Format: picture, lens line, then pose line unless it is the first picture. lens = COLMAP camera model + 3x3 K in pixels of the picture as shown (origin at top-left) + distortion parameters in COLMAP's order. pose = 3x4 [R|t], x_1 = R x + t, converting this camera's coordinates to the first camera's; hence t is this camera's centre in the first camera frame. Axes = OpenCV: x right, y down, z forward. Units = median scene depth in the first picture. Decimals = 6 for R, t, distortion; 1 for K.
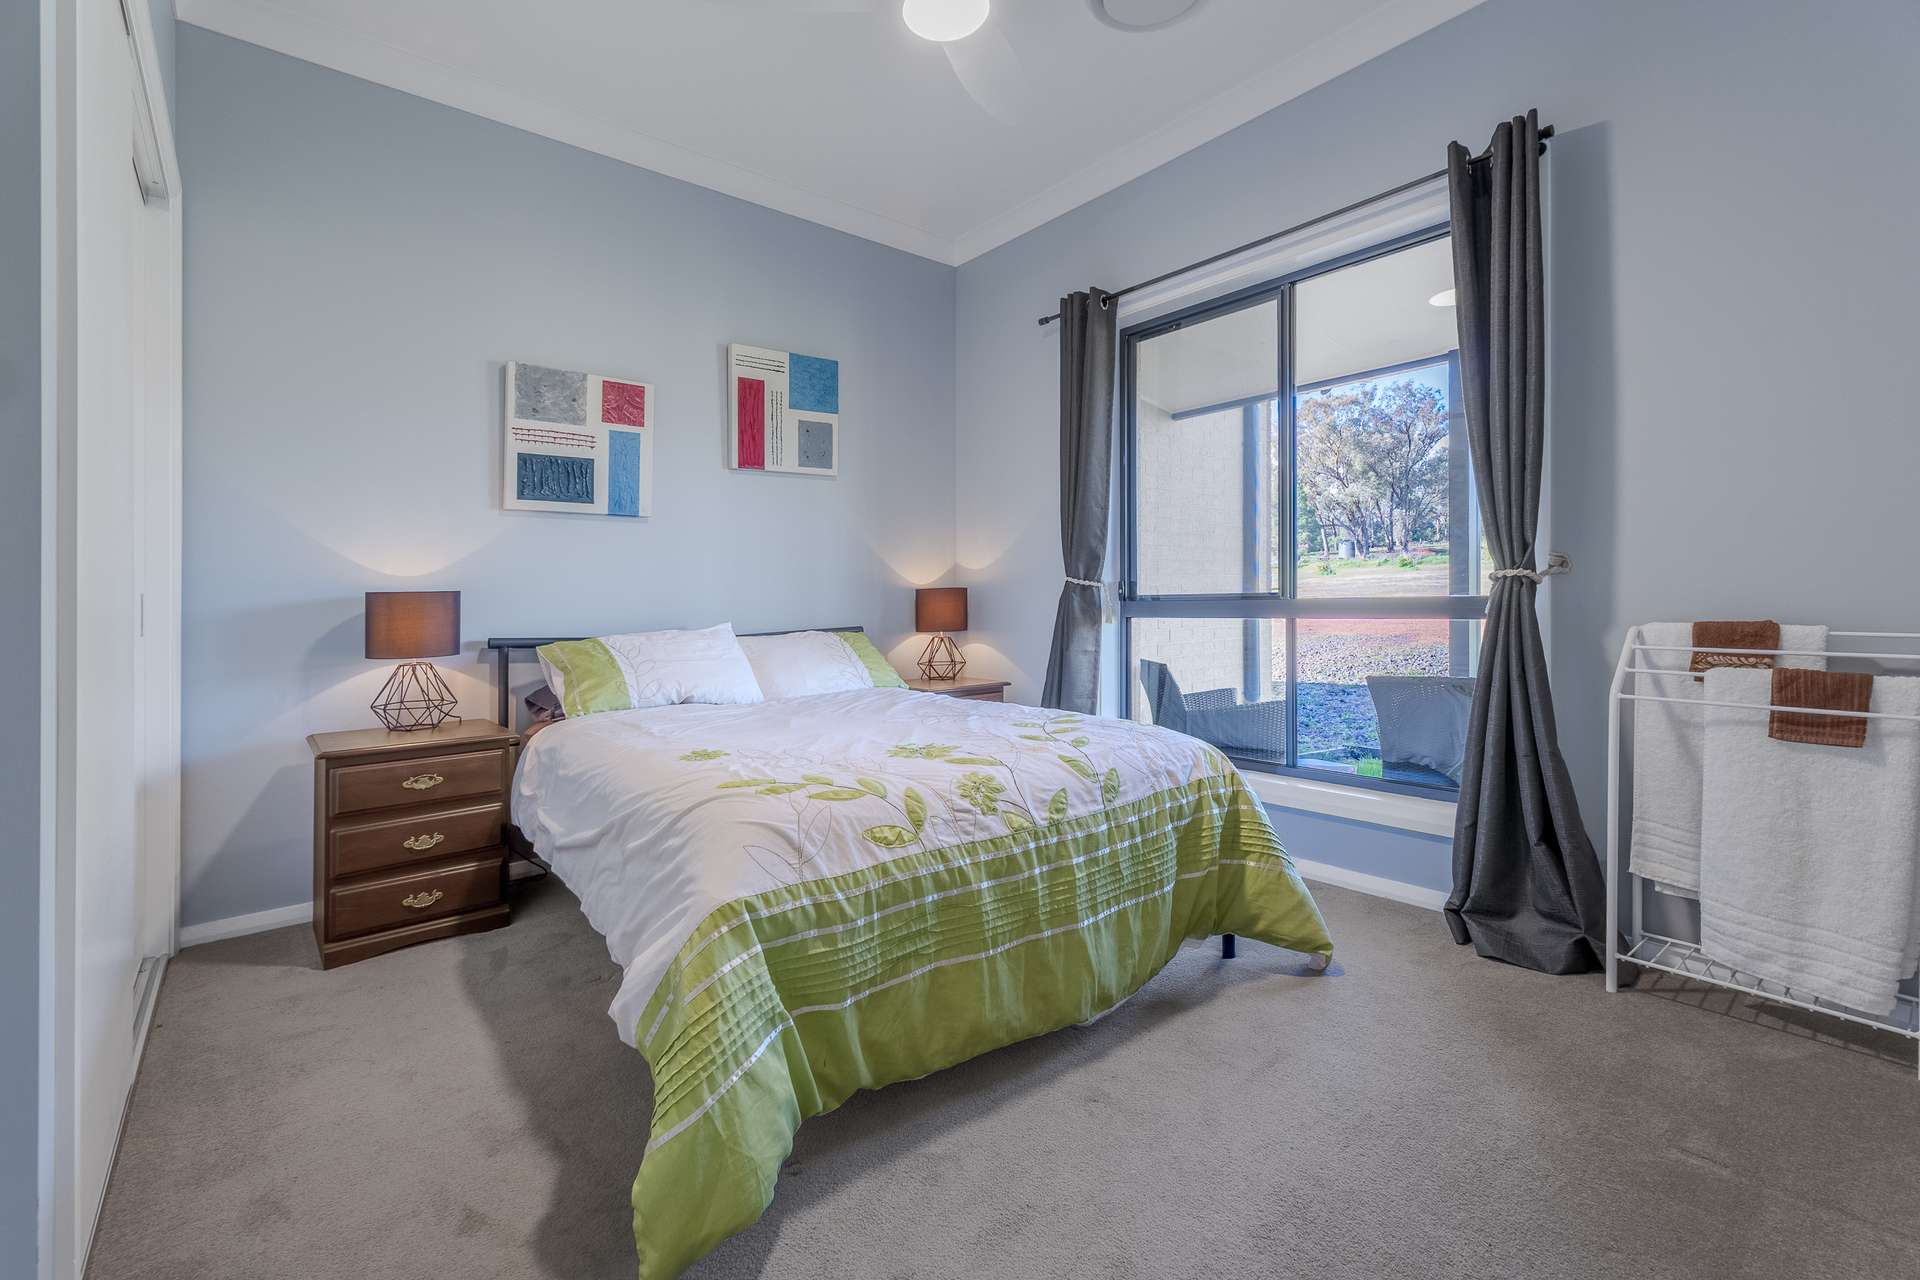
lens RADIAL K [[837.7, 0, 960.9], [0, 837.7, 599.1], [0, 0, 1]] dist [0.002064, 0.000034]
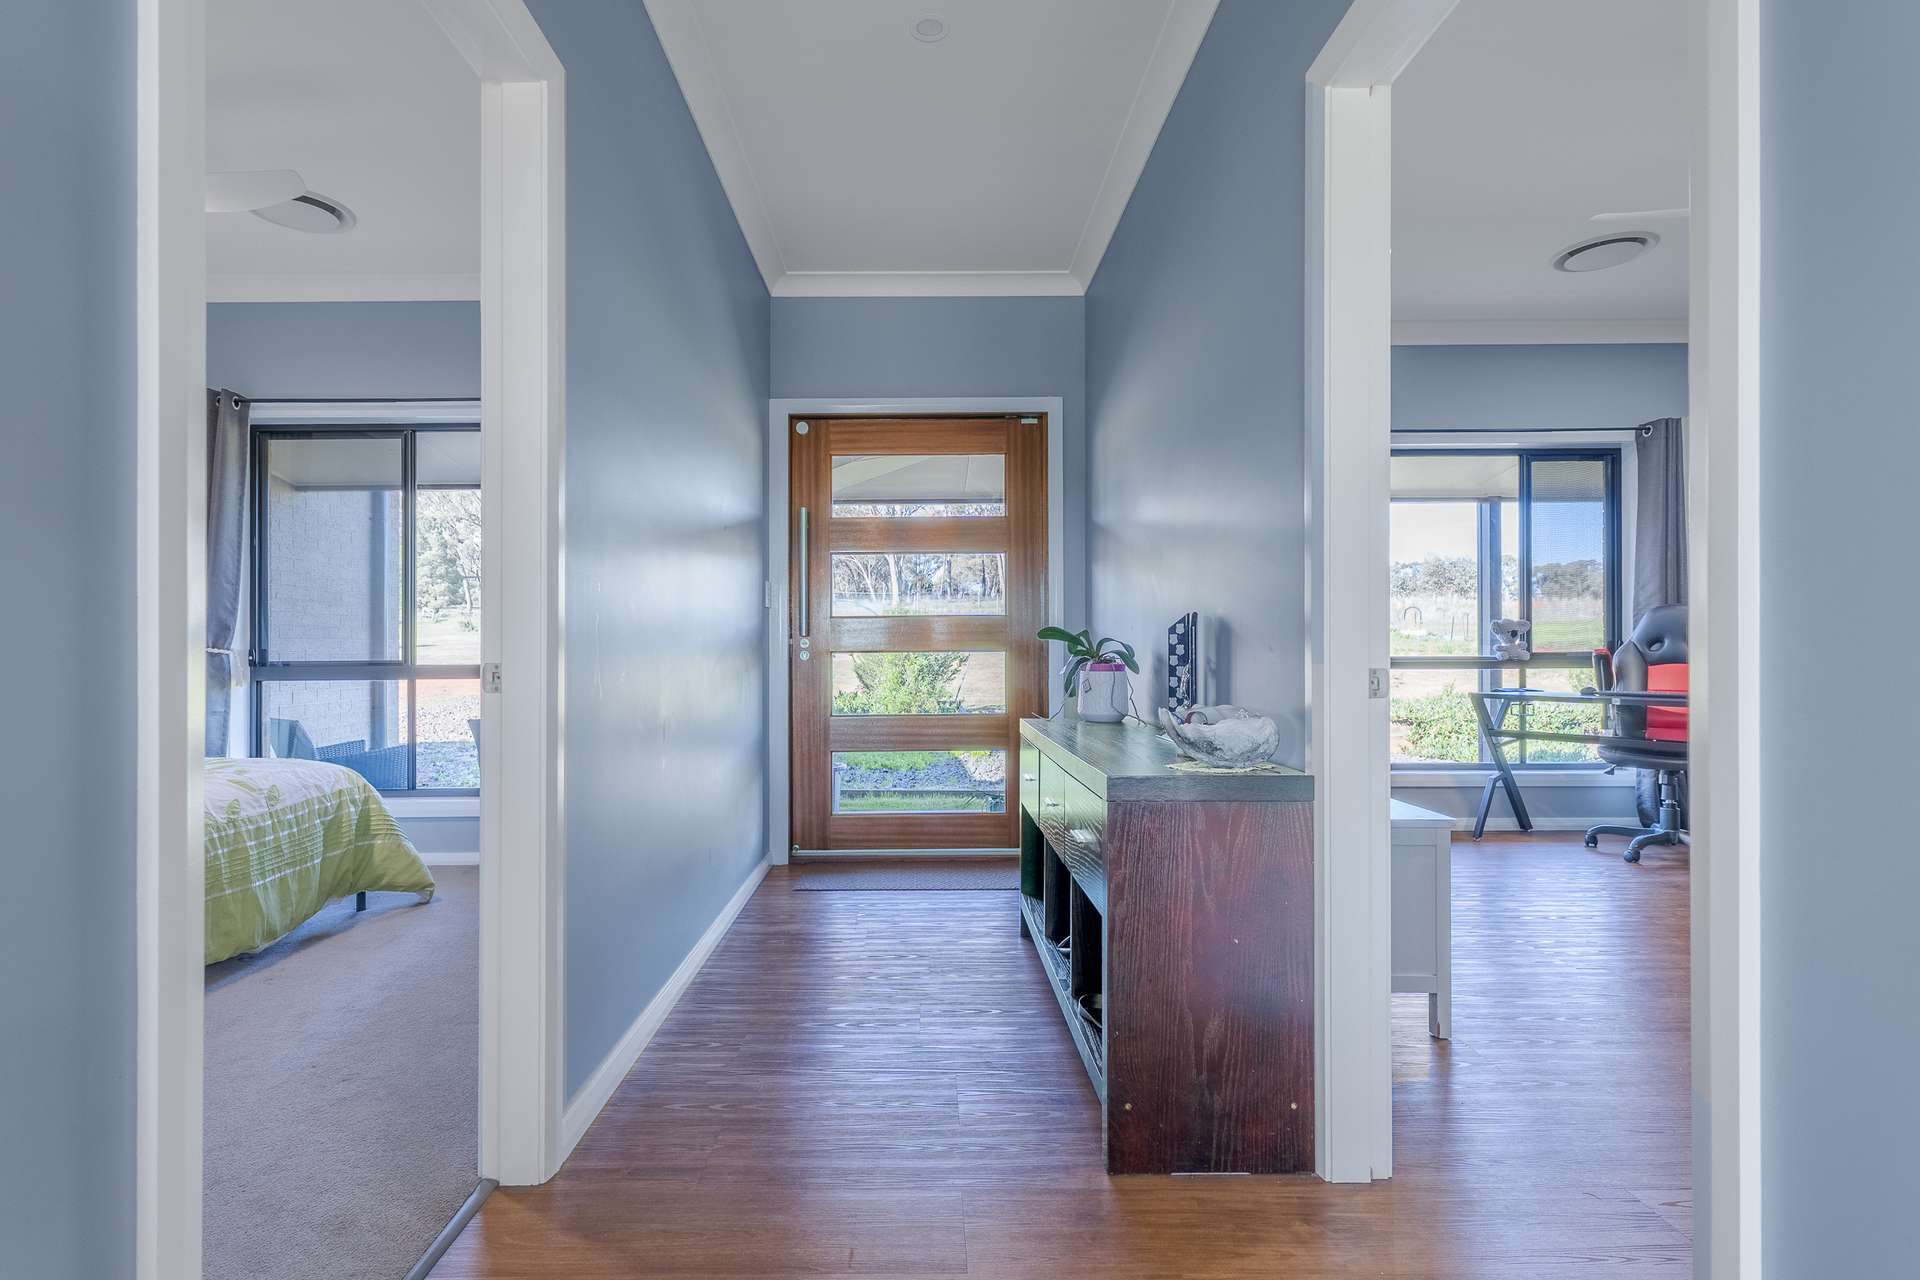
lens RADIAL K [[893.7, 0, 916.8], [0, 893.7, 656.6], [0, 0, 1]] dist [0.001935, 0.000190]
pose [[0.640071, 0.004316, 0.768304, -0.274056], [-0.003139, 0.999991, -0.003003, -0.017501], [-0.768310, -0.000490, 0.640078, -0.782472]]
